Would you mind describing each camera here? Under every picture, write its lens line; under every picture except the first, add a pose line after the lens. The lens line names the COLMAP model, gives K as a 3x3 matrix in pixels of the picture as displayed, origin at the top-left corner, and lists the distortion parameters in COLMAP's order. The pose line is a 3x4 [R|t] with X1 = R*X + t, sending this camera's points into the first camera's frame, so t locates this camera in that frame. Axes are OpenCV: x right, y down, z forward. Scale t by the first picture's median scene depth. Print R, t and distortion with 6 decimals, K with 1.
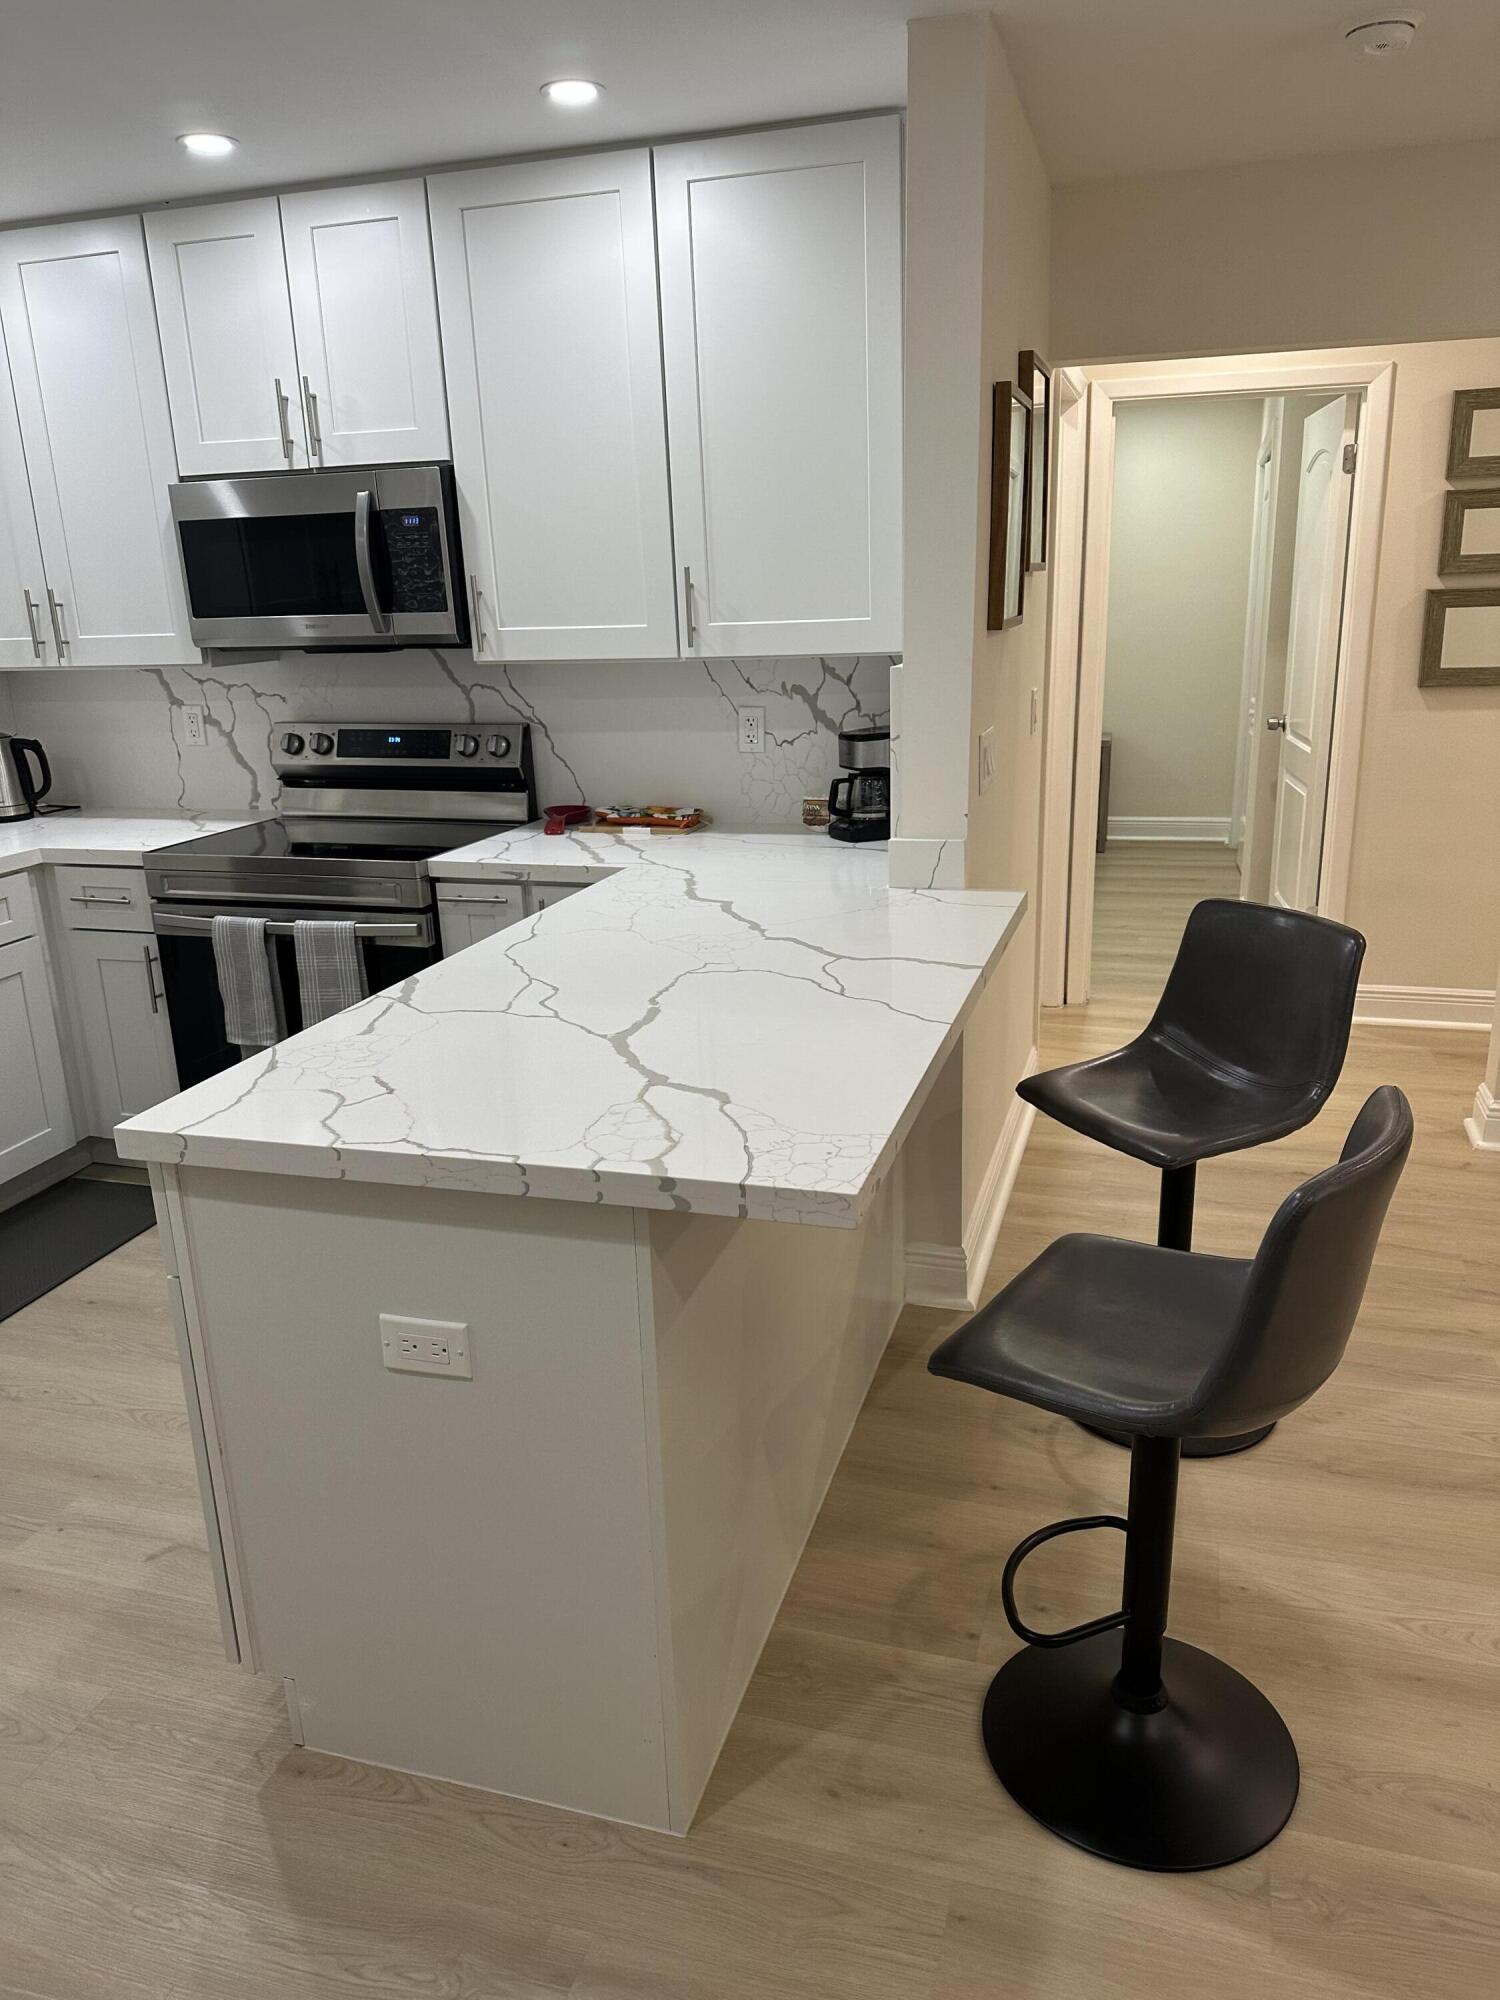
lens RADIAL K [[1389.7, 0, 766.1], [0, 1389.7, 988.6], [0, 0, 1]] dist [0.059515, -0.080170]
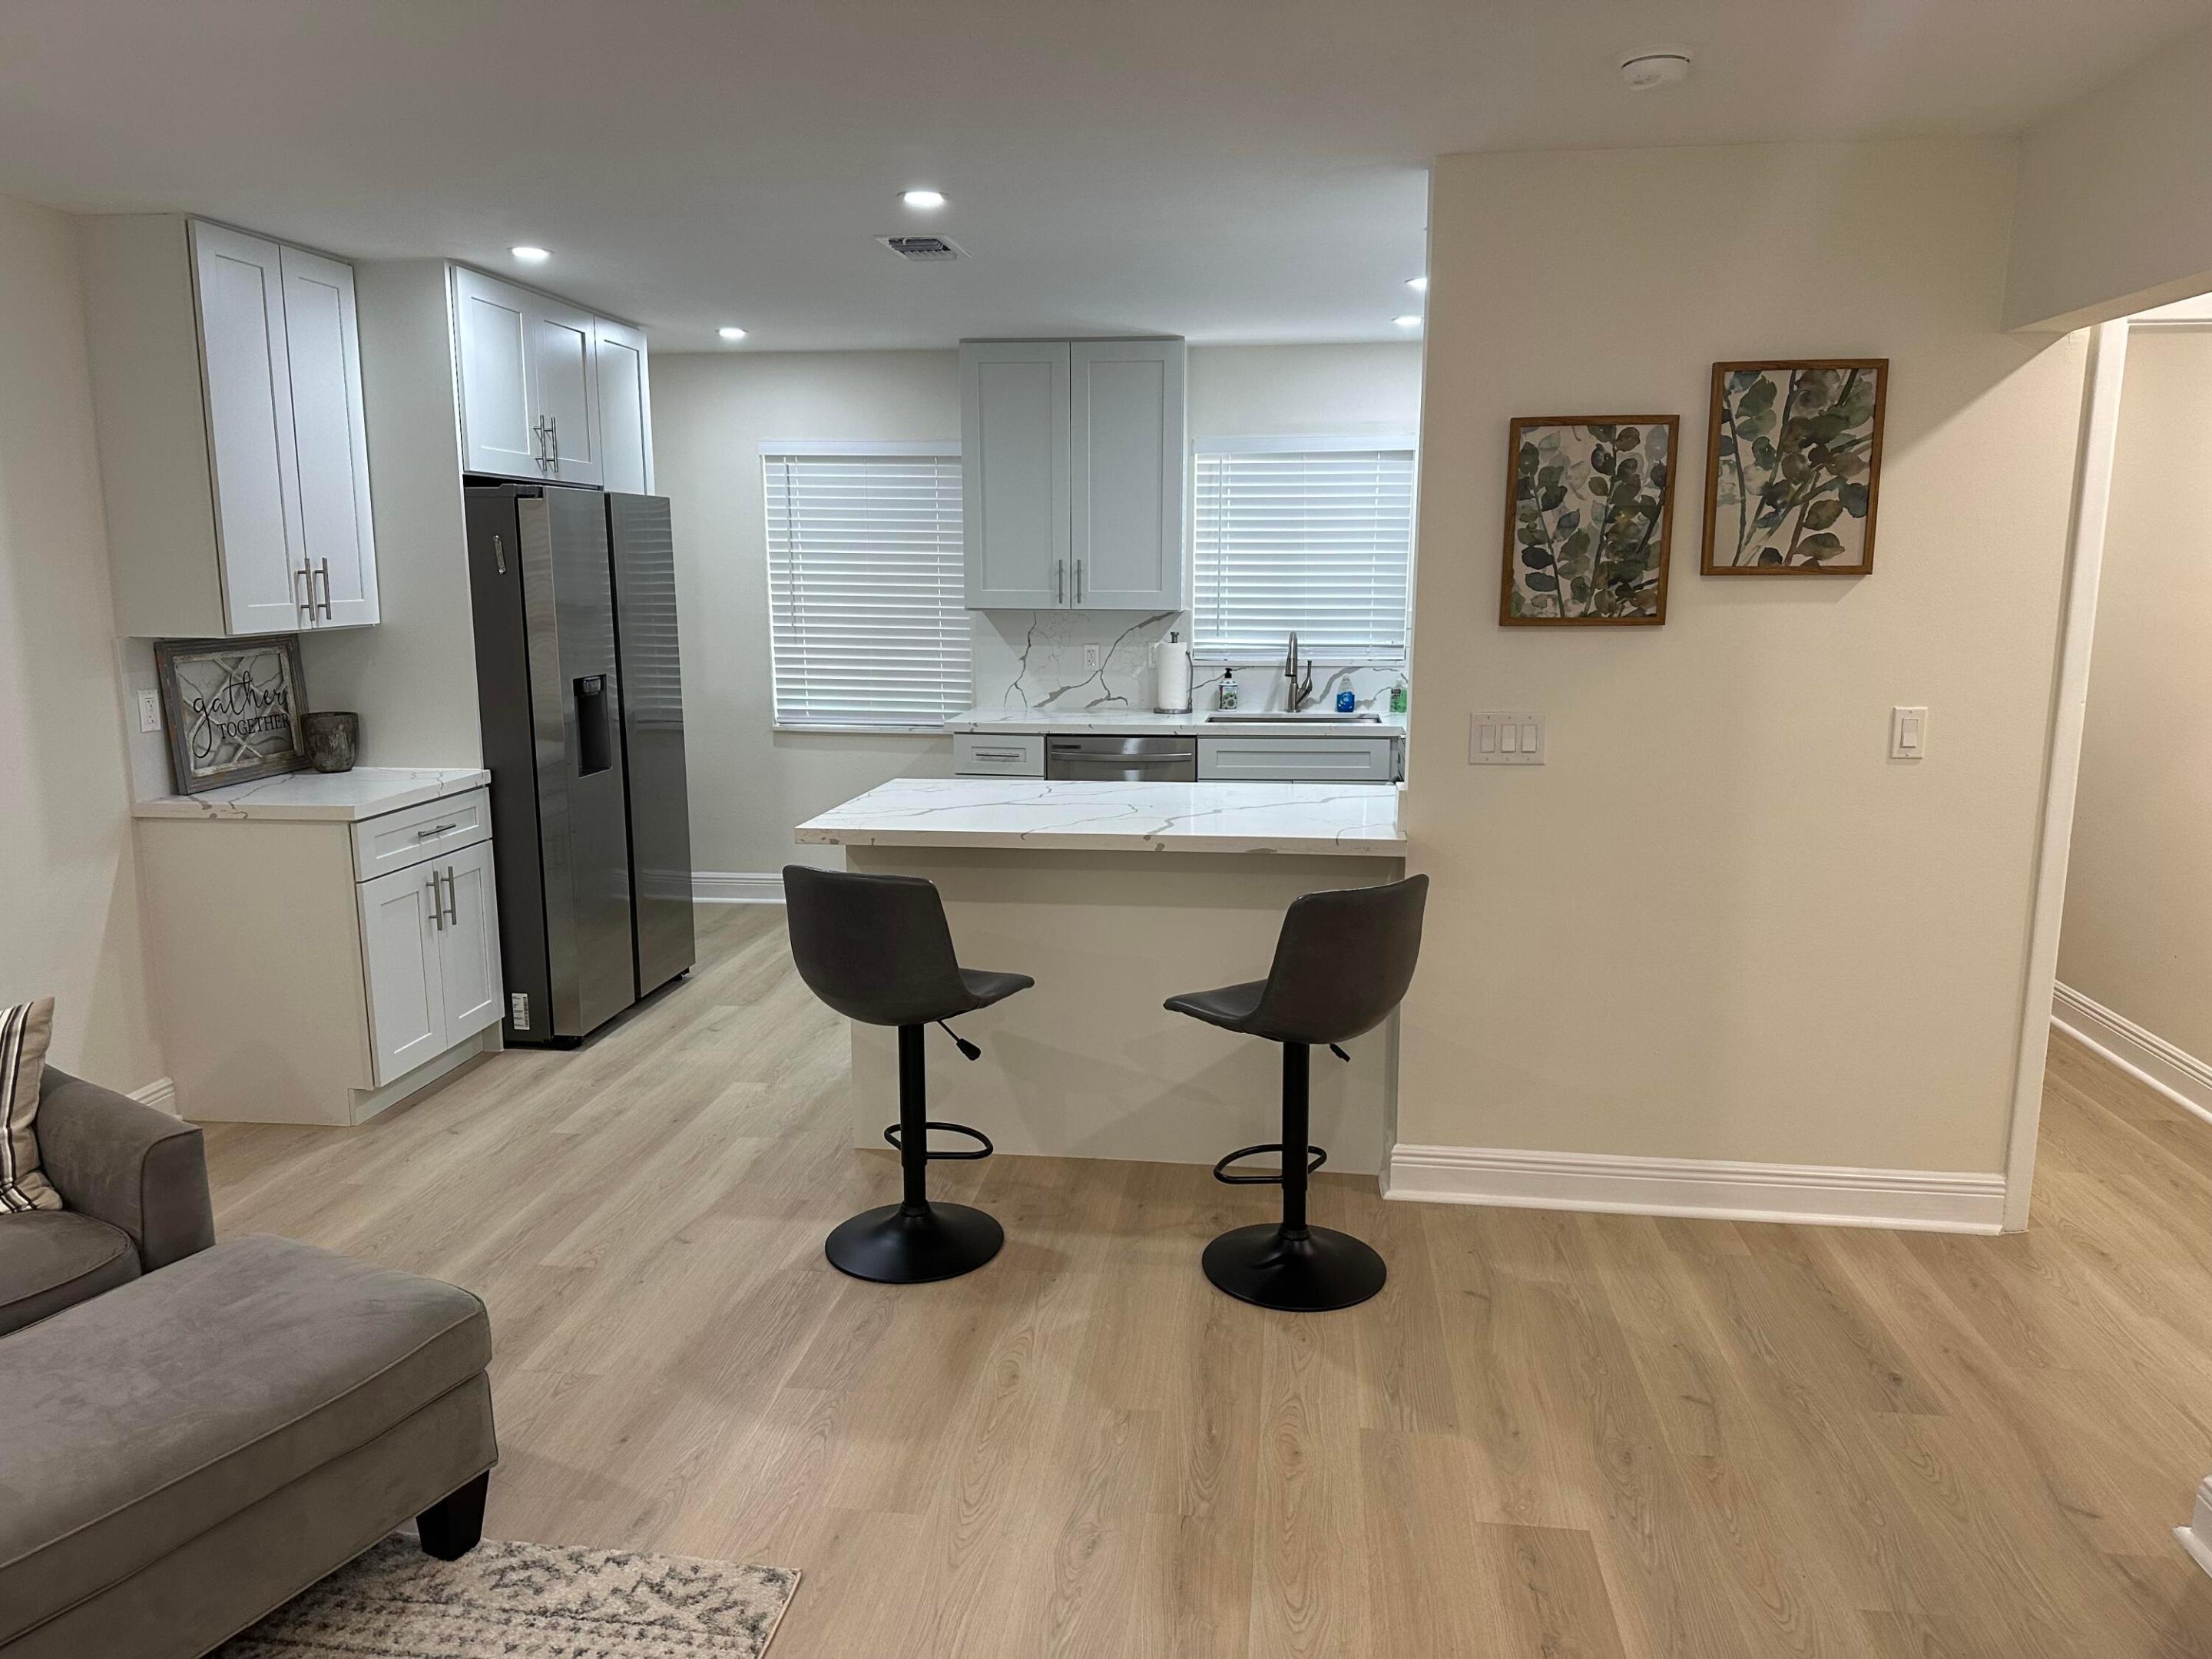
lens RADIAL K [[1511.3, 0, 1116.9], [0, 1511.3, 838.4], [0, 0, 1]] dist [0.097261, -0.125501]
pose [[0.173943, 0.209307, -0.962255, 1.106010], [-0.276856, 0.948133, 0.156189, -0.164629], [0.945037, 0.239238, 0.222869, 0.383158]]
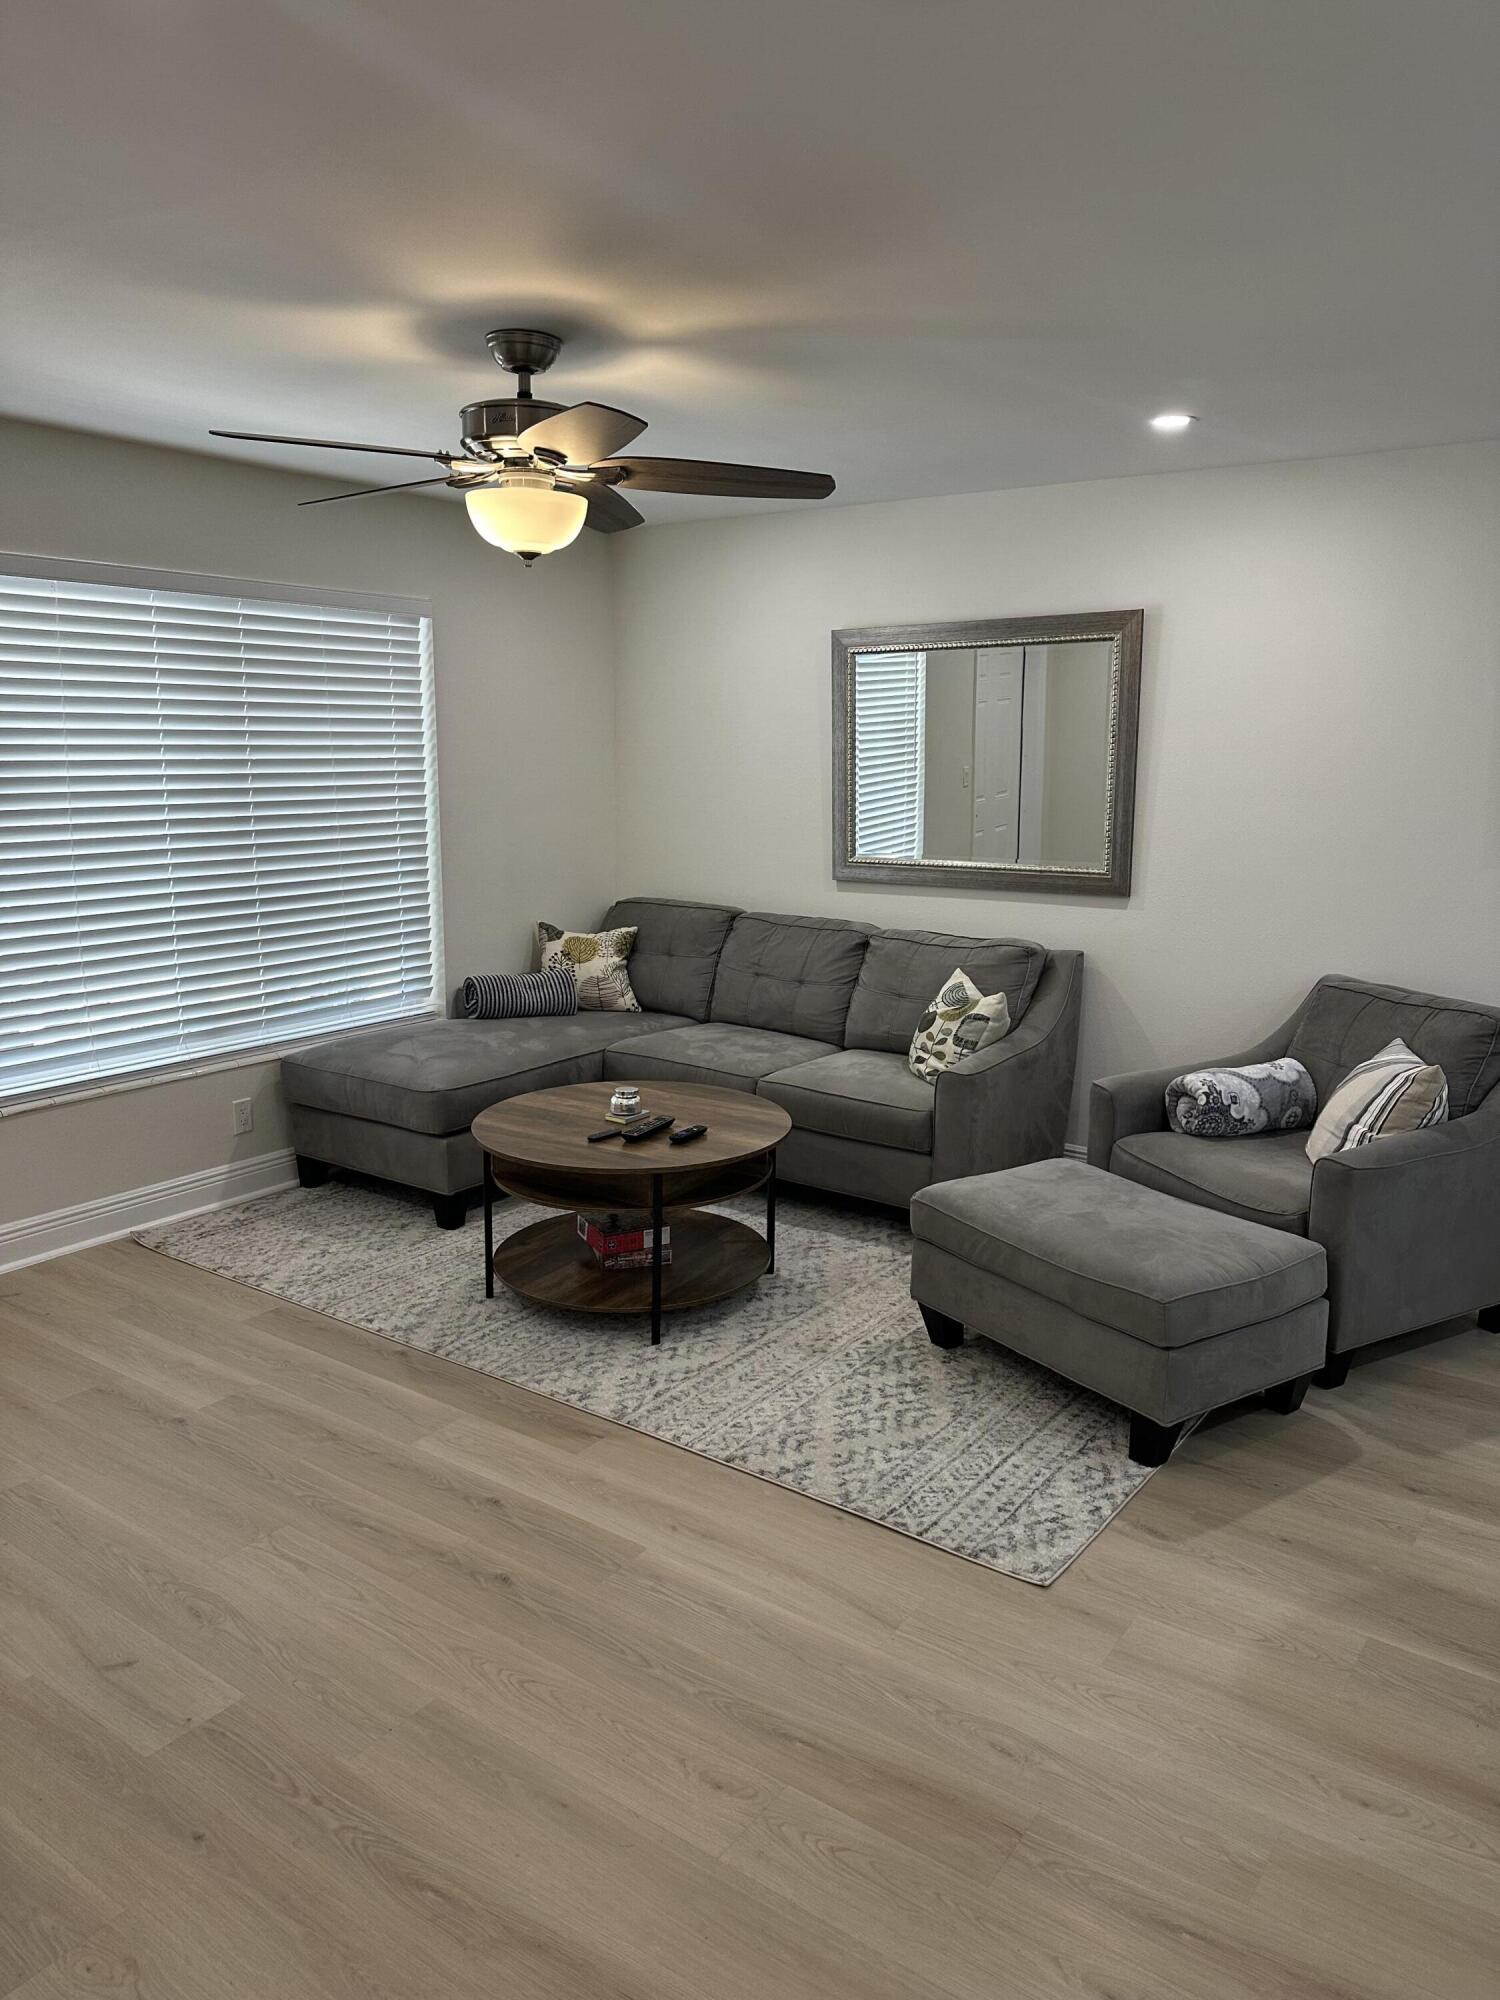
lens RADIAL K [[1391.8, 0, 750.0], [0, 1391.8, 1000.0], [0, 0, 1]] dist [0.152107, -0.293396]
pose [[-0.944118, -0.038018, 0.327406, 0.389321], [0.110120, 0.899866, 0.422036, -0.334878], [-0.310667, 0.434506, -0.845394, 1.051899]]
